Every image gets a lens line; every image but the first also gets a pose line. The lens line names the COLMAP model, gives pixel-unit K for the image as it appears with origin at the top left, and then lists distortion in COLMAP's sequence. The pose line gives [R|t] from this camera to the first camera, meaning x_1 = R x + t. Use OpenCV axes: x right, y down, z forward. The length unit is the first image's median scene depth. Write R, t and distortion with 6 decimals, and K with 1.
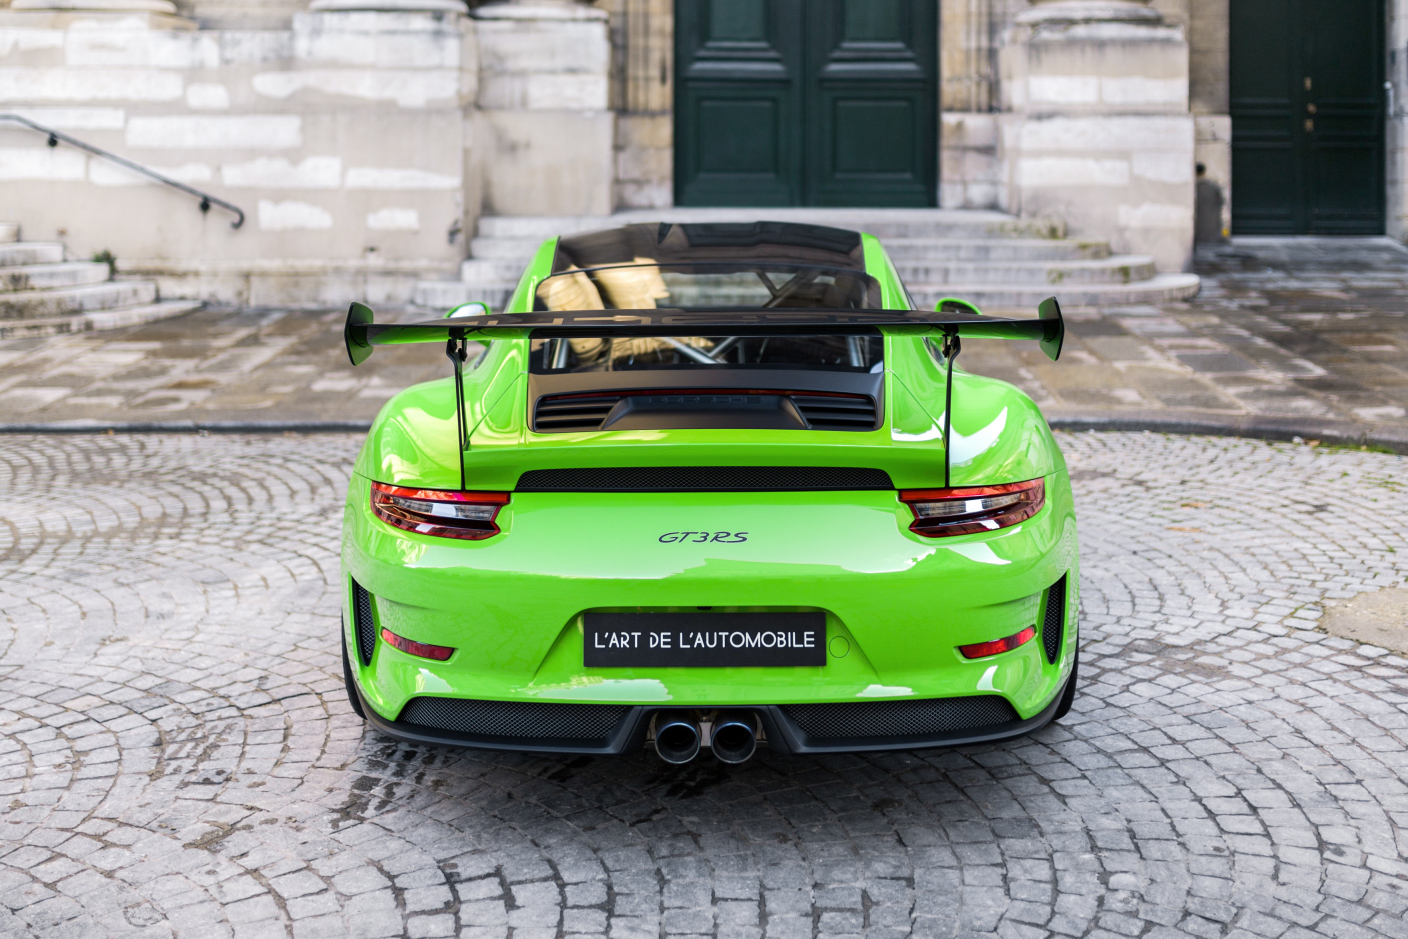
lens RADIAL K [[1451.2, 0, 771.9], [0, 1451.2, 366.6], [0, 0, 1]] dist [0.006736, -0.008411]
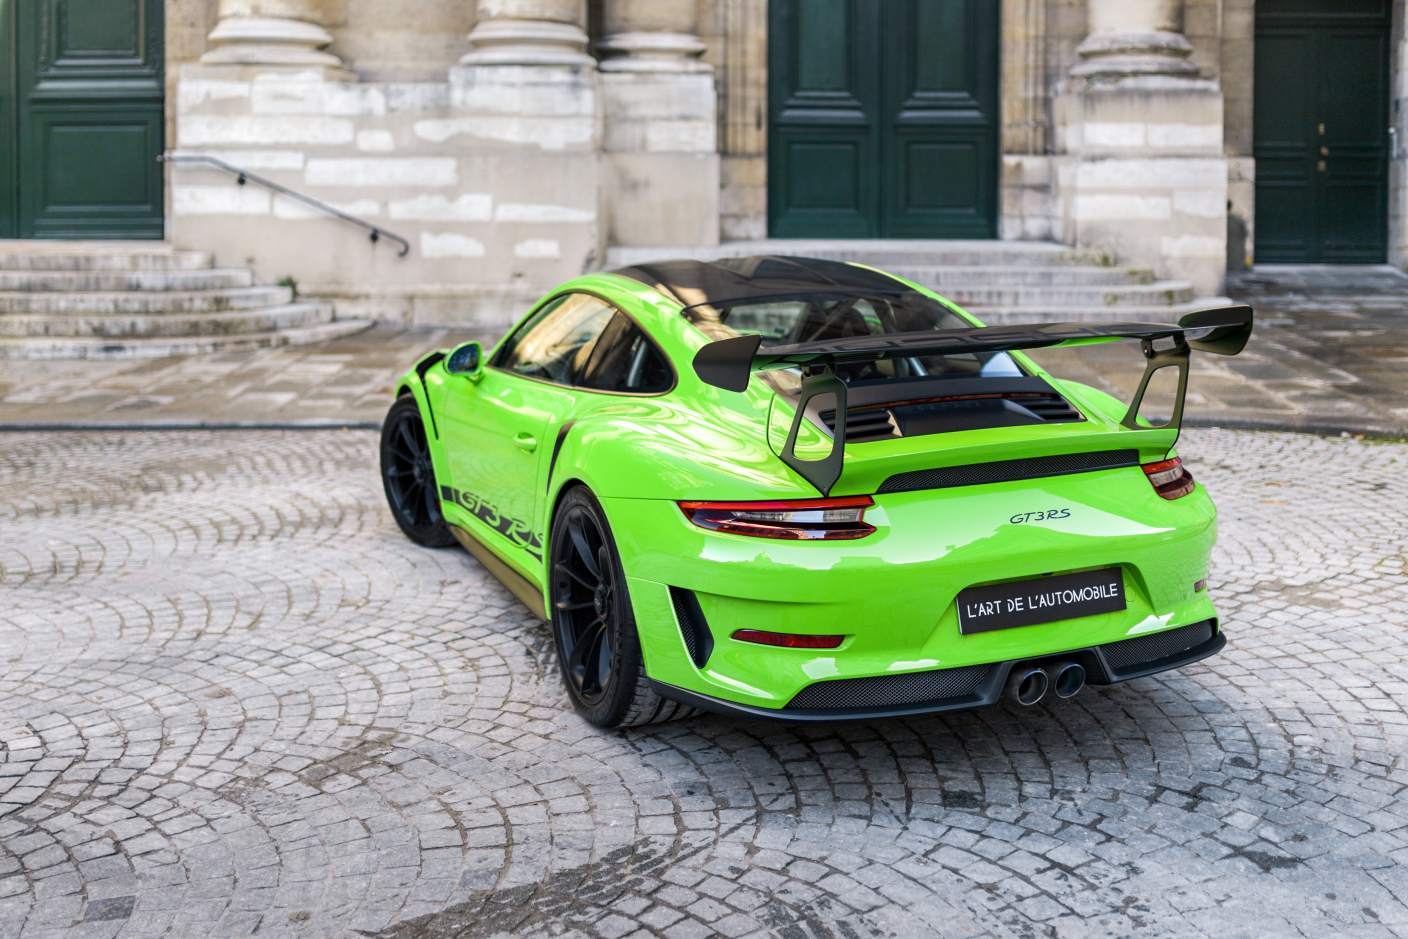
lens RADIAL K [[1384.6, 0, 712.9], [0, 1384.6, 472.7], [0, 0, 1]] dist [-0.001224, 0.016049]
pose [[0.999997, 0.000094, 0.002565, -0.124396], [-0.000239, 0.998392, 0.056685, 0.013545], [-0.002556, -0.056686, 0.998389, -0.107254]]
